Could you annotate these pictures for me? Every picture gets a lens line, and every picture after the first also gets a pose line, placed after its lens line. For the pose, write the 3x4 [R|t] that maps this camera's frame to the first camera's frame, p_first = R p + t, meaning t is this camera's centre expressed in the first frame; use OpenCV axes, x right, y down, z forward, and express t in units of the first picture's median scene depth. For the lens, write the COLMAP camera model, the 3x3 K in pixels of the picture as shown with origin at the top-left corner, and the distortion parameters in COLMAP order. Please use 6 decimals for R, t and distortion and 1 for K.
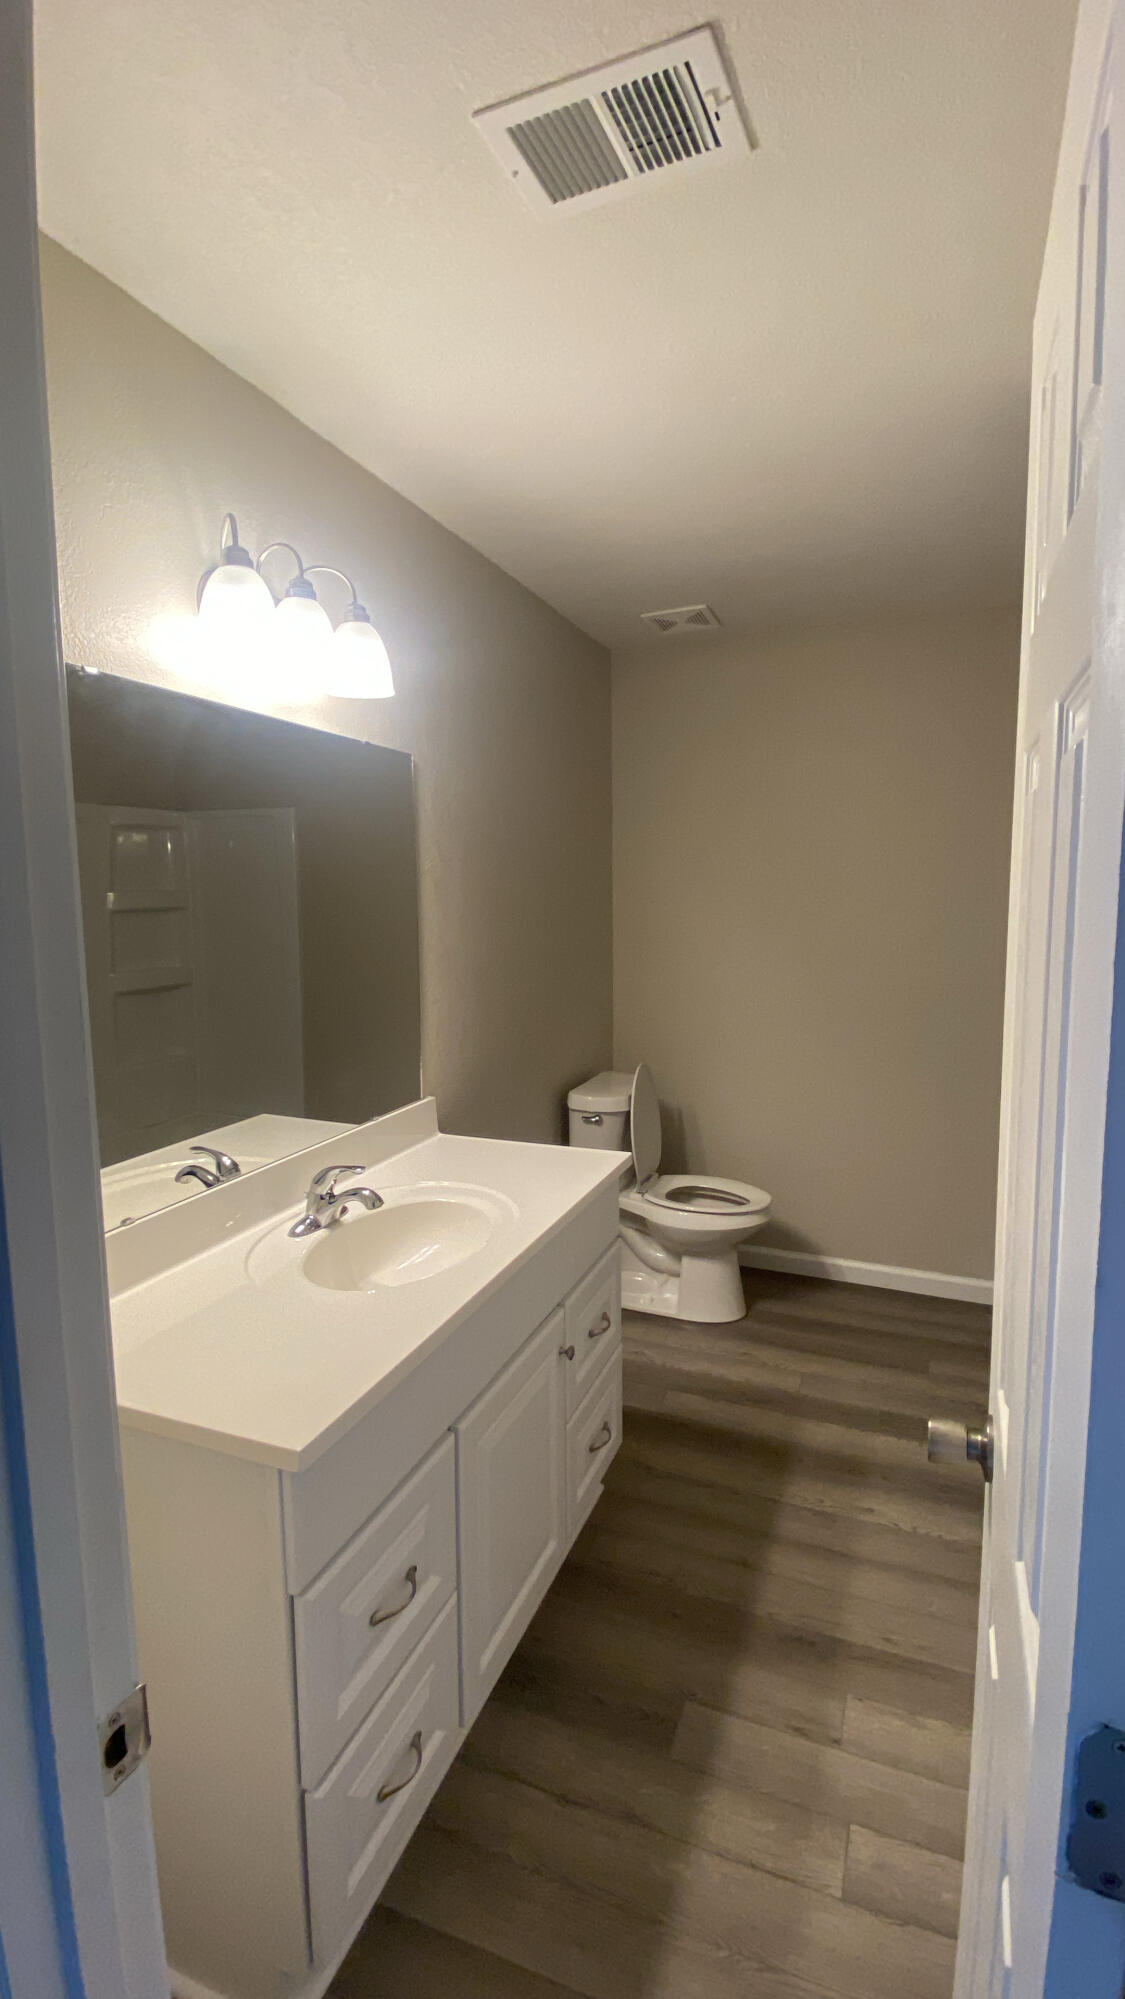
lens RADIAL K [[943.8, 0, 562.5], [0, 943.8, 999.5], [0, 0, 1]] dist [-0.016442, -0.000477]
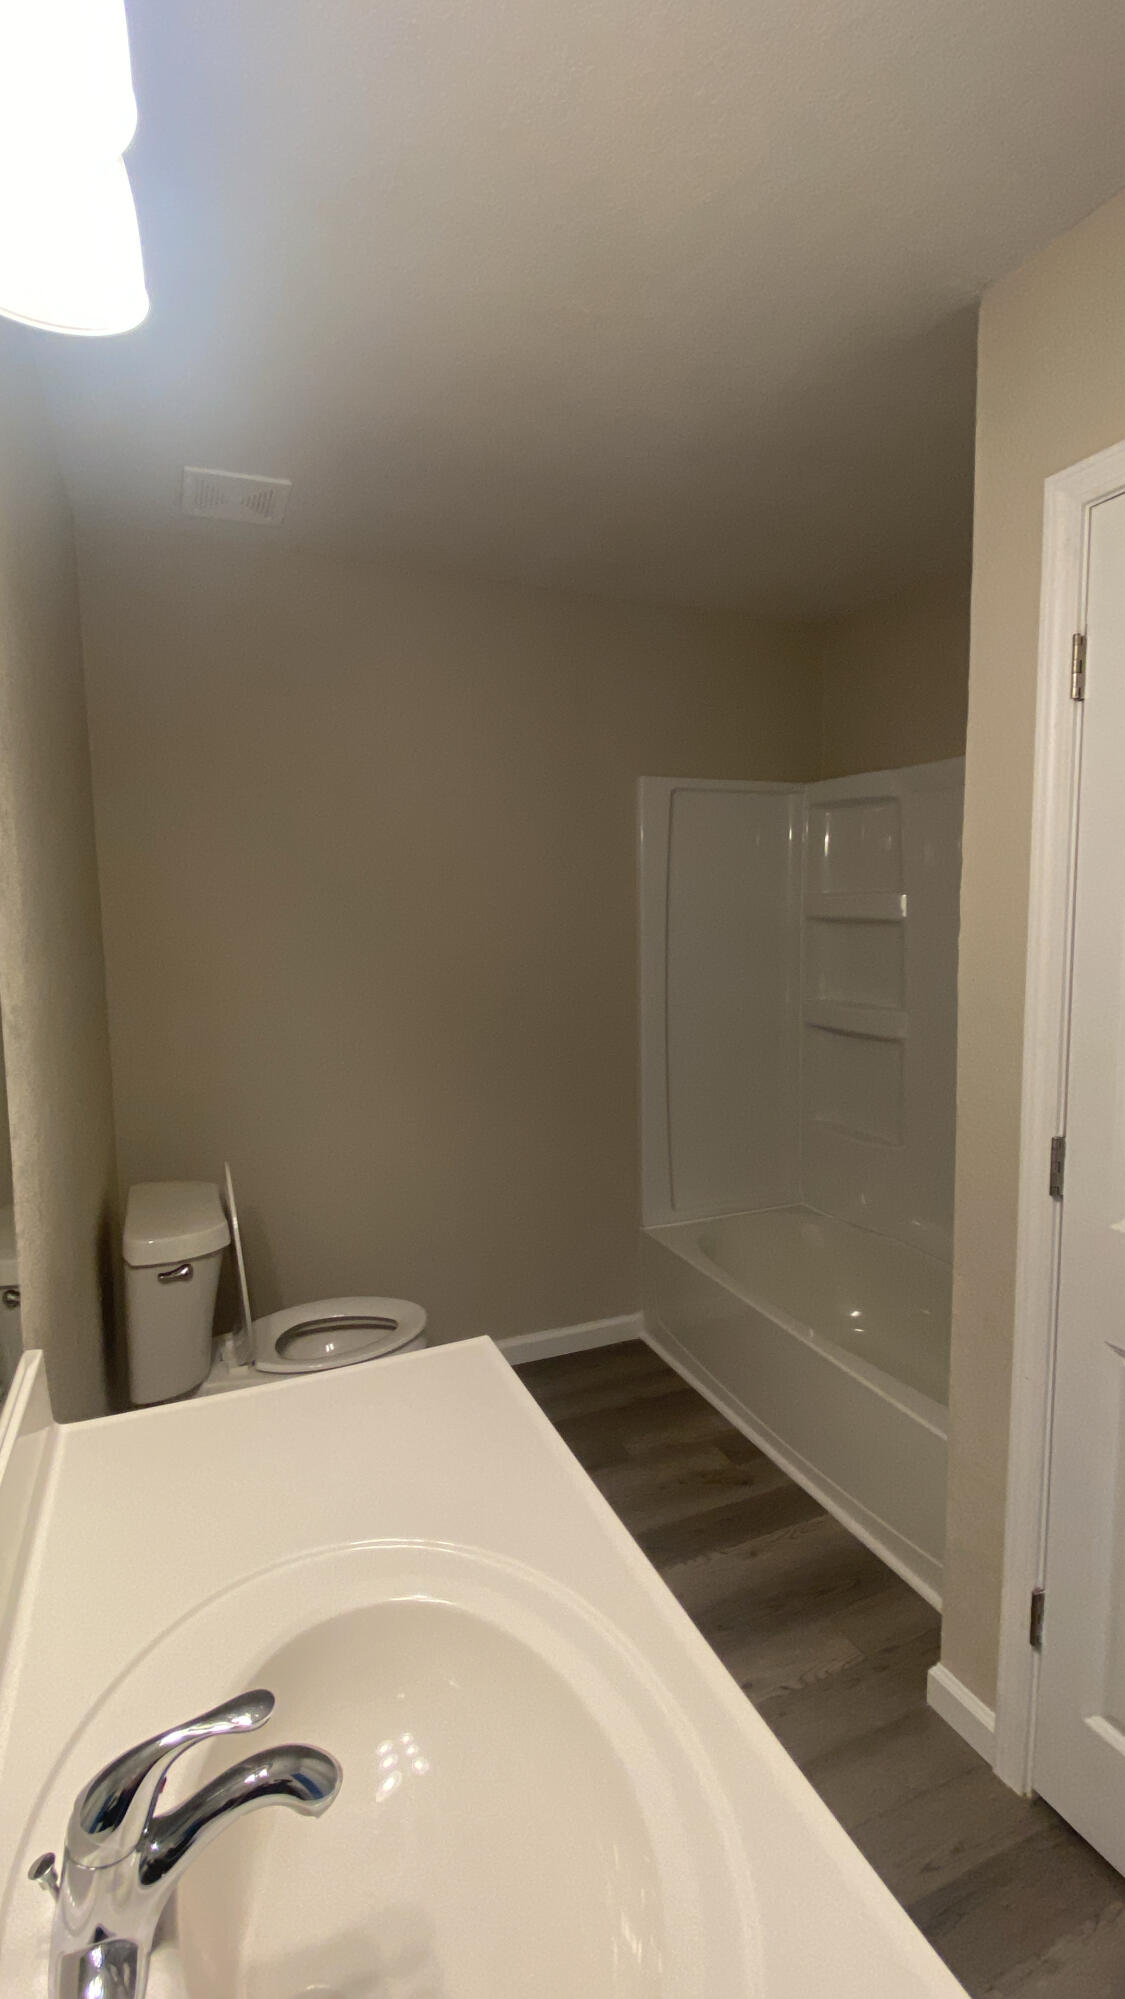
lens RADIAL K [[943.8, 0, 562.5], [0, 943.8, 999.5], [0, 0, 1]] dist [-0.016442, -0.000477]
pose [[0.707909, -0.086317, 0.701010, -0.201365], [0.094243, 0.995173, 0.027367, -0.042210], [-0.699988, 0.046692, 0.712626, 0.384837]]
